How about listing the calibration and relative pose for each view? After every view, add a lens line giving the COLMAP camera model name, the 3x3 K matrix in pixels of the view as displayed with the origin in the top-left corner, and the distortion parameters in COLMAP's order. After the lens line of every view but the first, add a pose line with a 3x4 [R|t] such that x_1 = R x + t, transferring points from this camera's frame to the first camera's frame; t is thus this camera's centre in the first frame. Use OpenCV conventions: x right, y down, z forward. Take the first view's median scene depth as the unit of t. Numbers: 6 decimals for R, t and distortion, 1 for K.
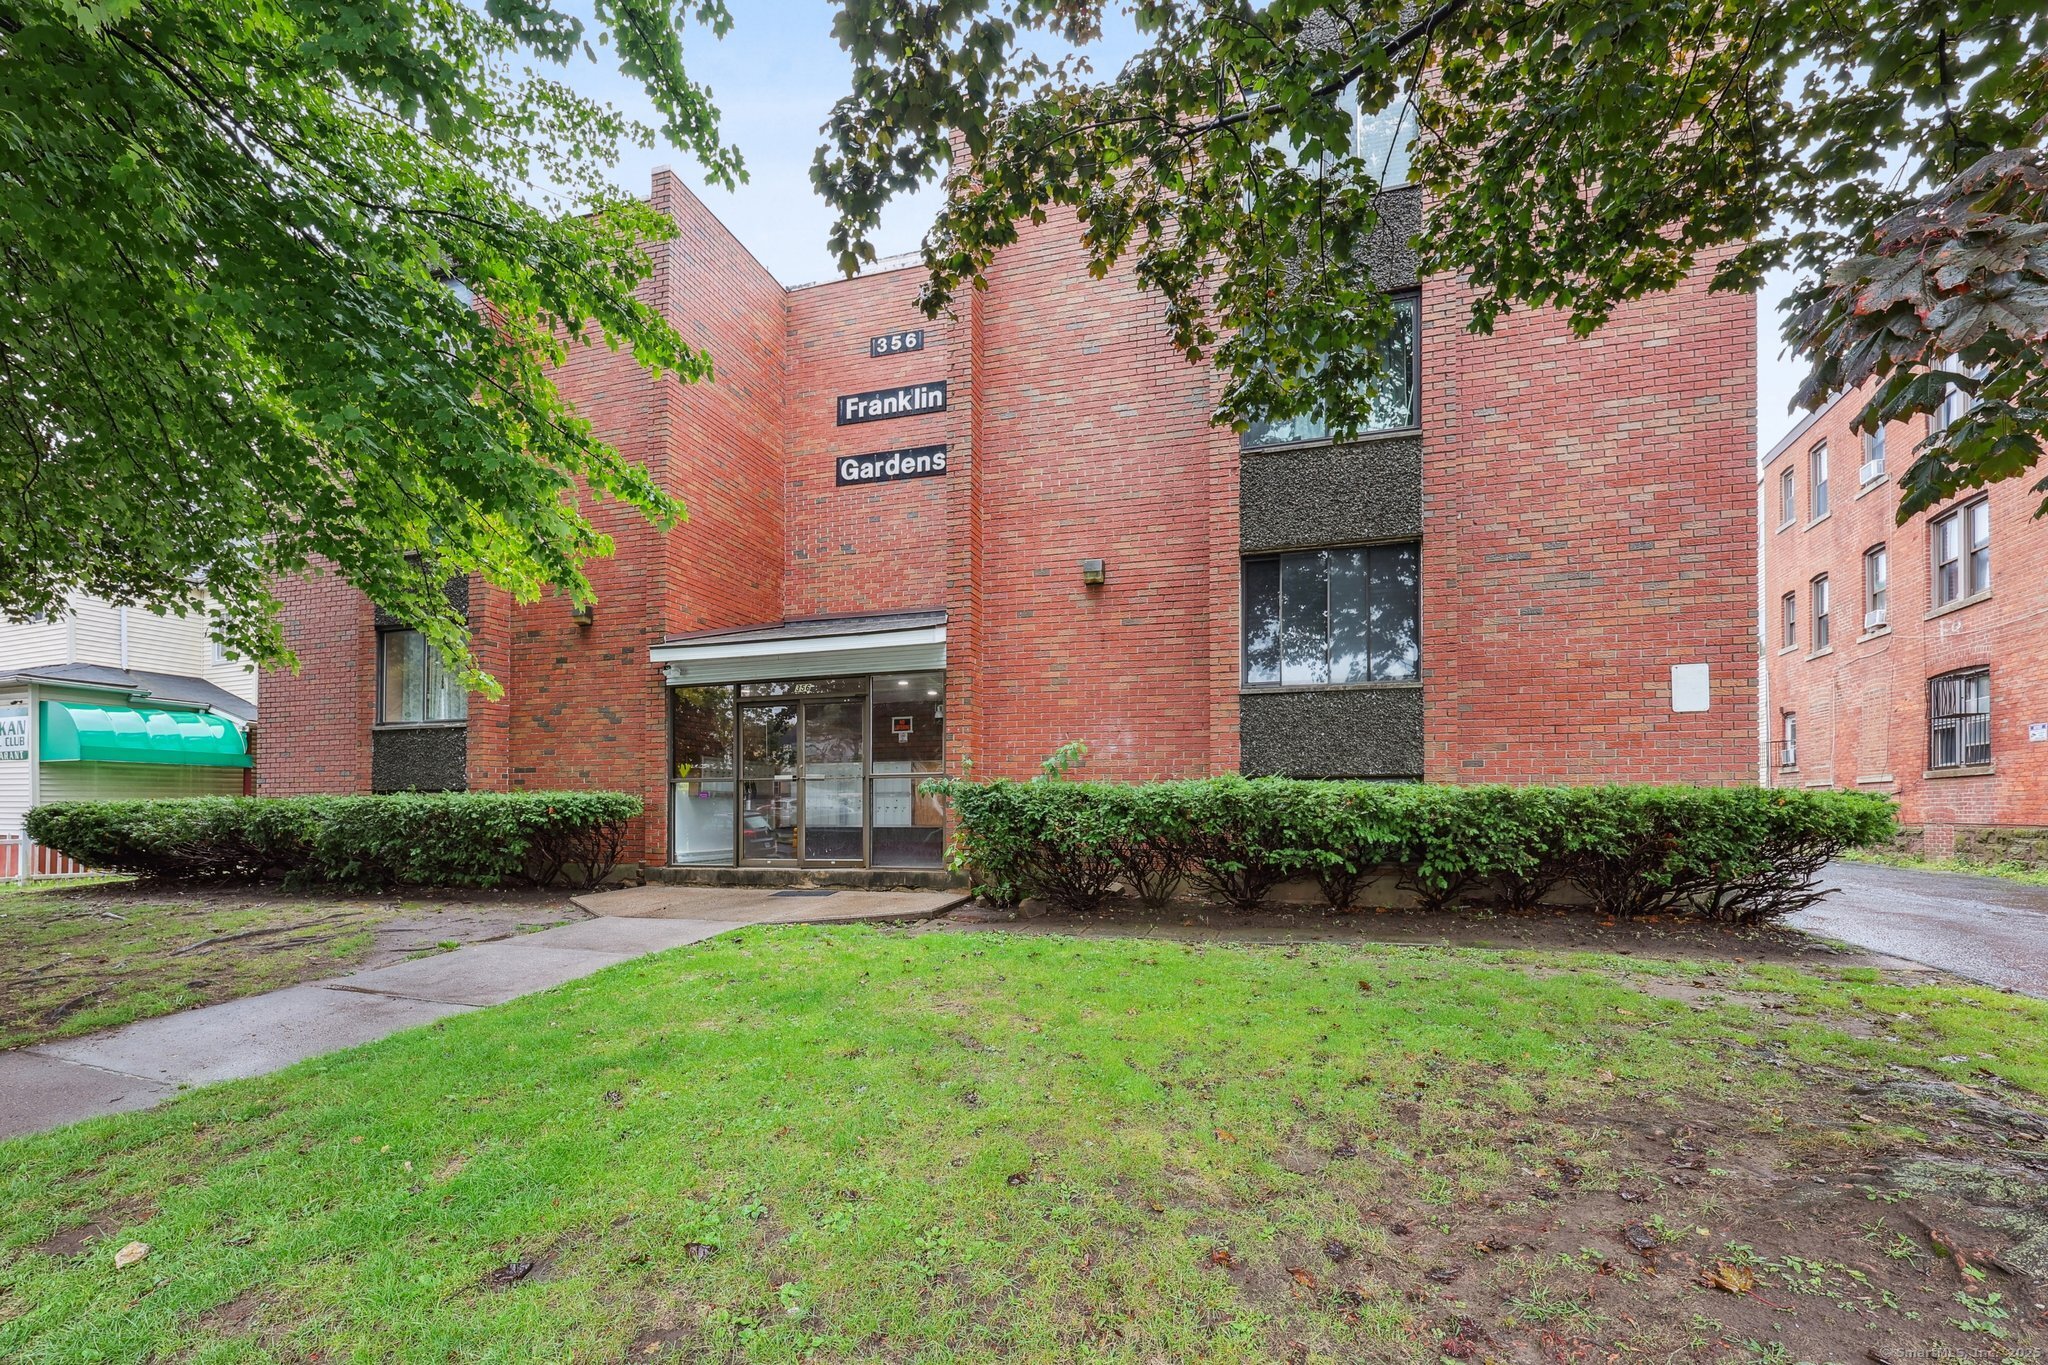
lens RADIAL K [[819.2, 0, 1024.4], [0, 819.2, 656.6], [0, 0, 1]] dist [0.000317, -0.000034]
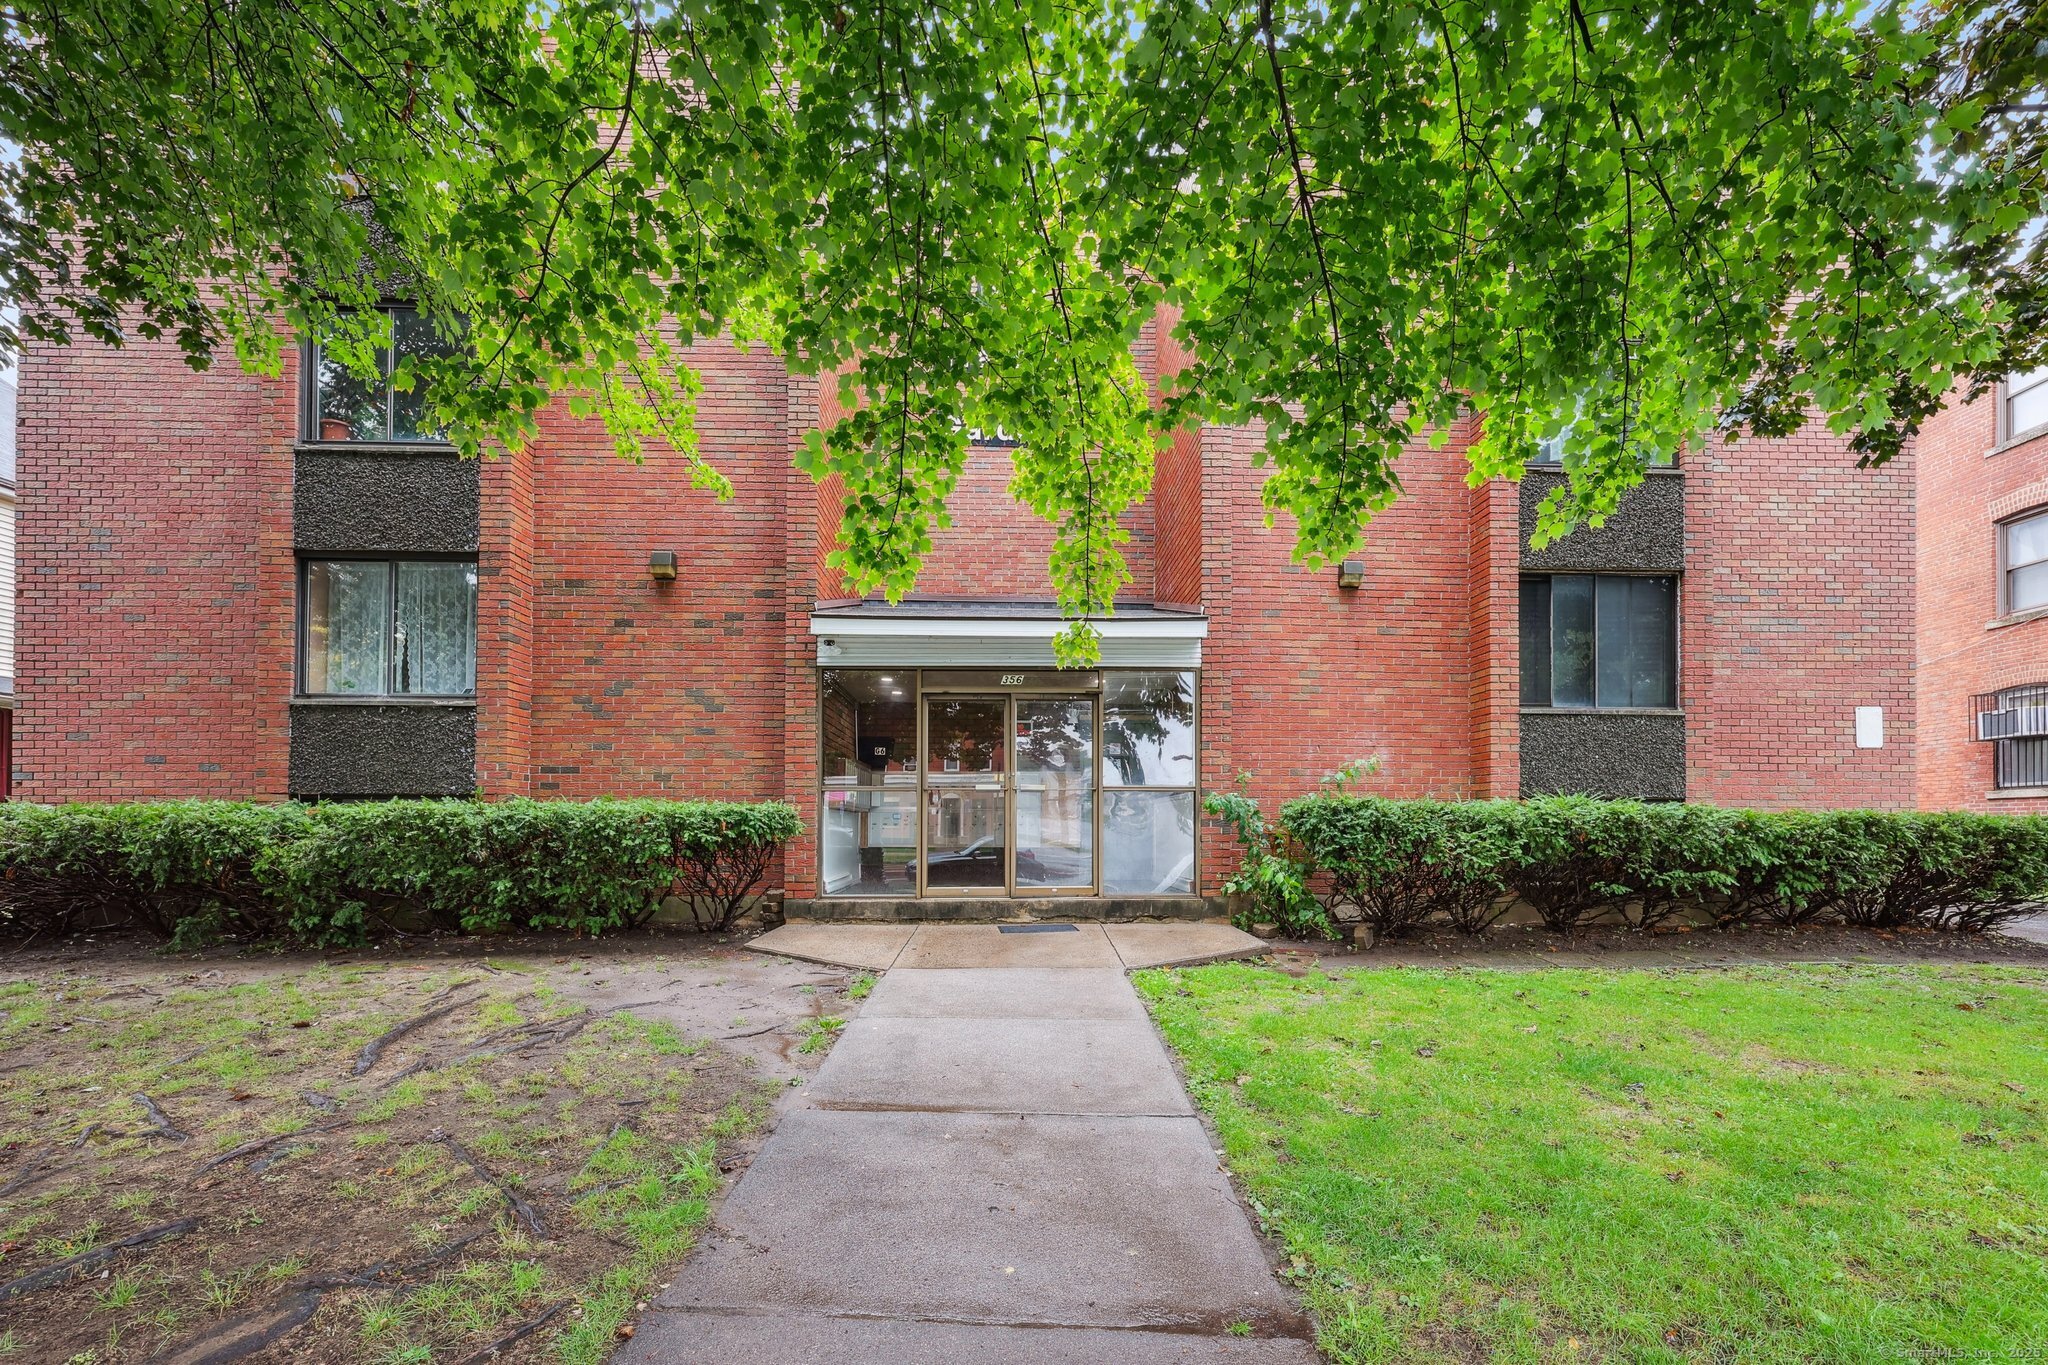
lens RADIAL K [[829.8, 0, 1028.8], [0, 829.8, 684.9], [0, 0, 1]] dist [0.001072, 0.000195]
pose [[0.949118, 0.059615, 0.309226, -0.593391], [-0.064609, 0.997893, 0.005925, 0.042926], [-0.308222, -0.025603, 0.950970, 0.230854]]
